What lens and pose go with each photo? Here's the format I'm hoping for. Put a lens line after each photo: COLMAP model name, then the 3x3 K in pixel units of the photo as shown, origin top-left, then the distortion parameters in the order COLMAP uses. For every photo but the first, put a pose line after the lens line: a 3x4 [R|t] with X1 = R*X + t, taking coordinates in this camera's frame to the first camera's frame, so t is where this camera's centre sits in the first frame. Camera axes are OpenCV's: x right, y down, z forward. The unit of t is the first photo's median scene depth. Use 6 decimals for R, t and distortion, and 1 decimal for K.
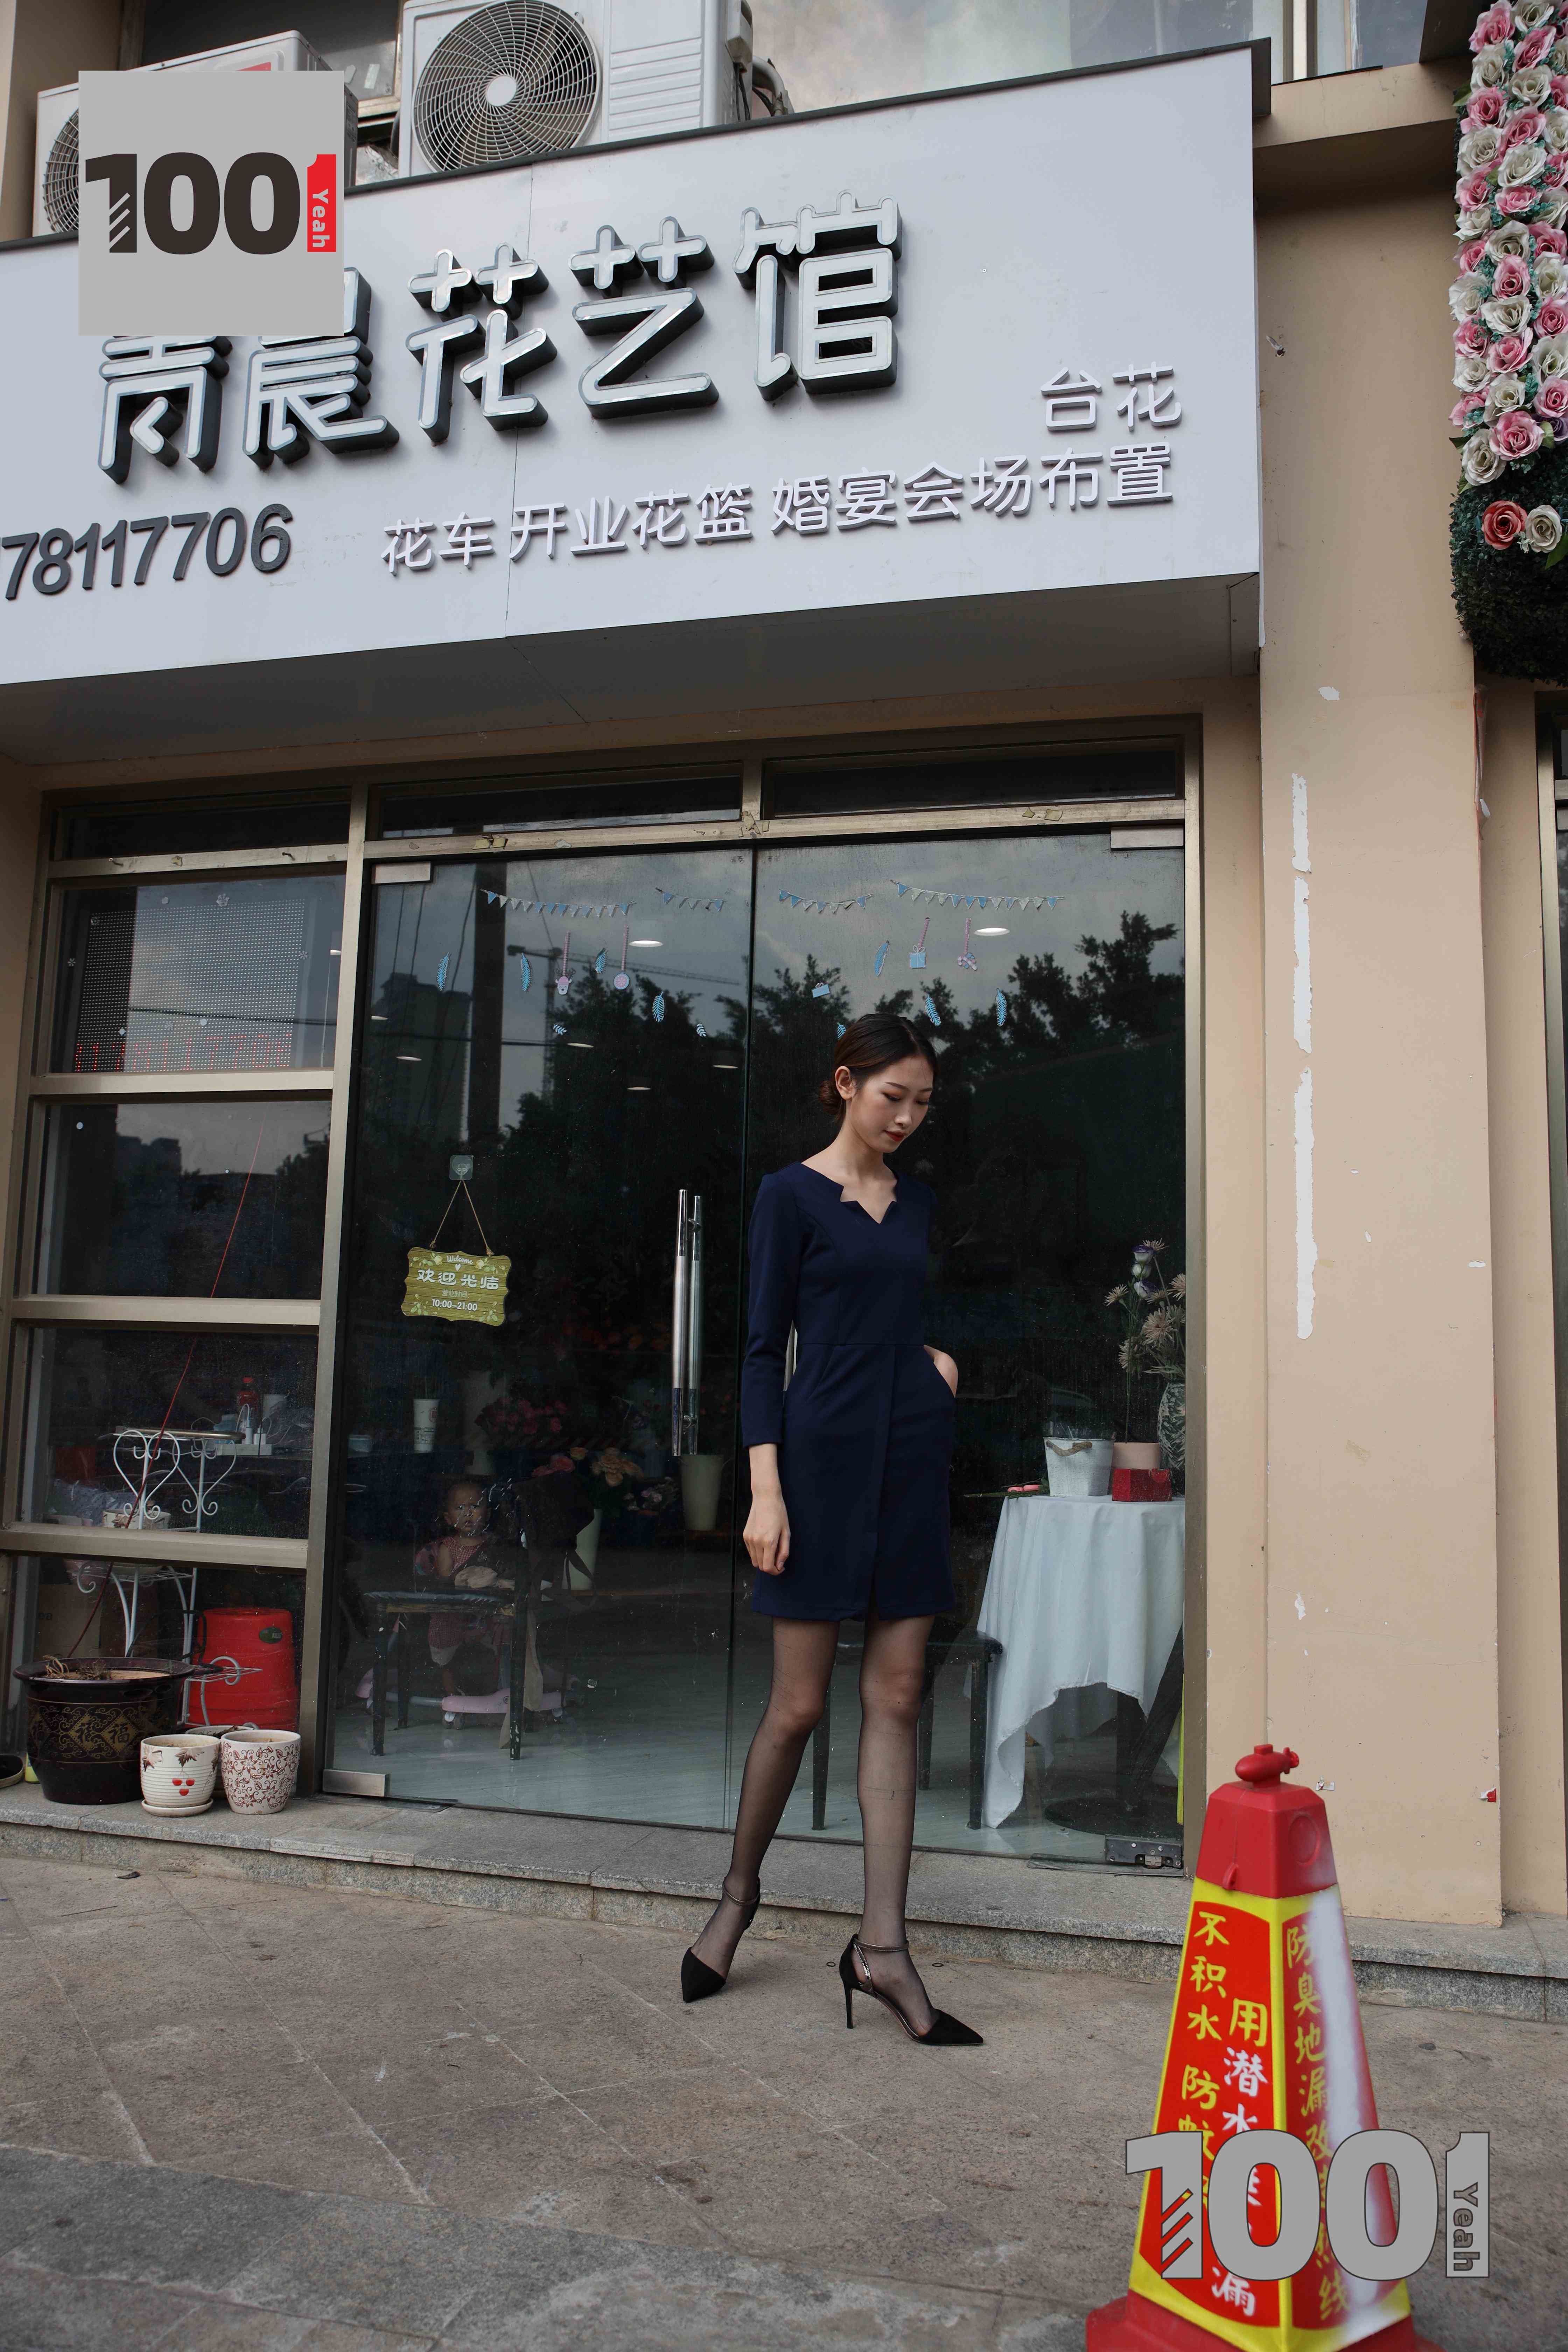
lens RADIAL K [[1842.2, 0, 794.1], [0, 1842.2, 1166.2], [0, 0, 1]] dist [-0.100132, 0.117537]
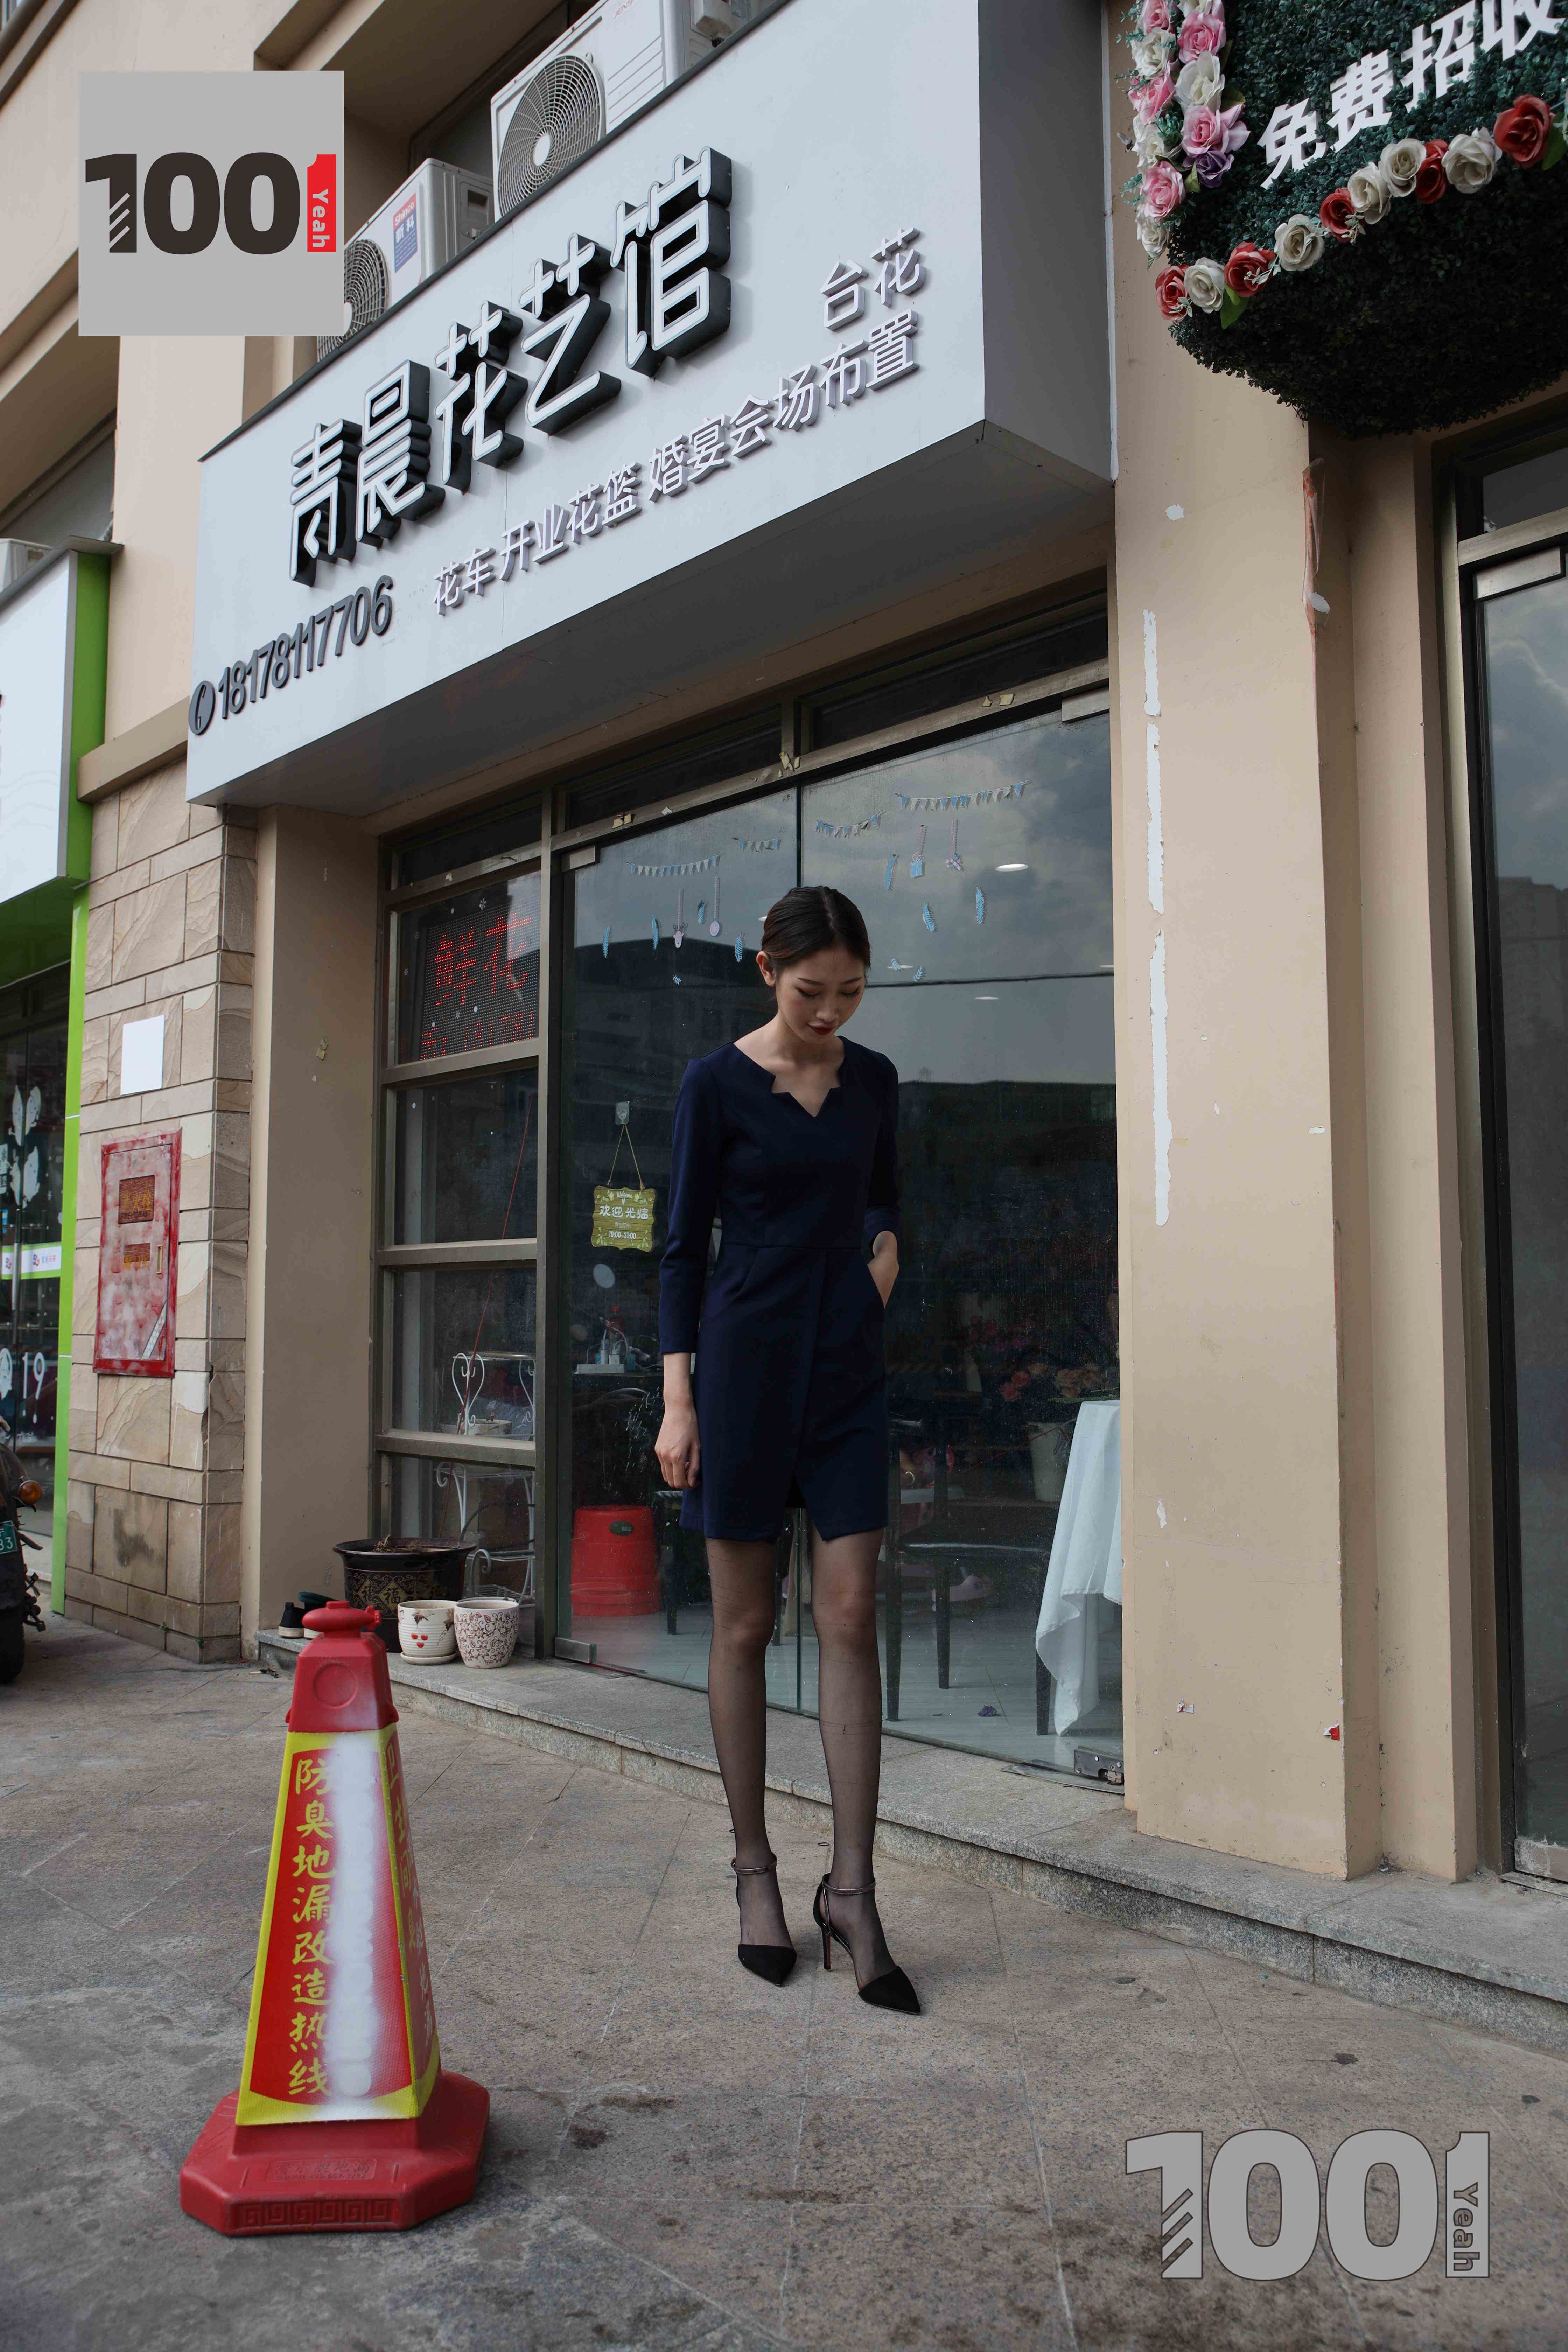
lens RADIAL K [[1842.2, 0, 794.1], [0, 1842.2, 1166.2], [0, 0, 1]] dist [-0.100132, 0.117537]
pose [[0.842402, -0.072997, -0.533882, 0.596873], [0.093039, 0.995605, 0.010677, 0.036412], [0.530756, -0.058666, 0.845492, 0.118497]]
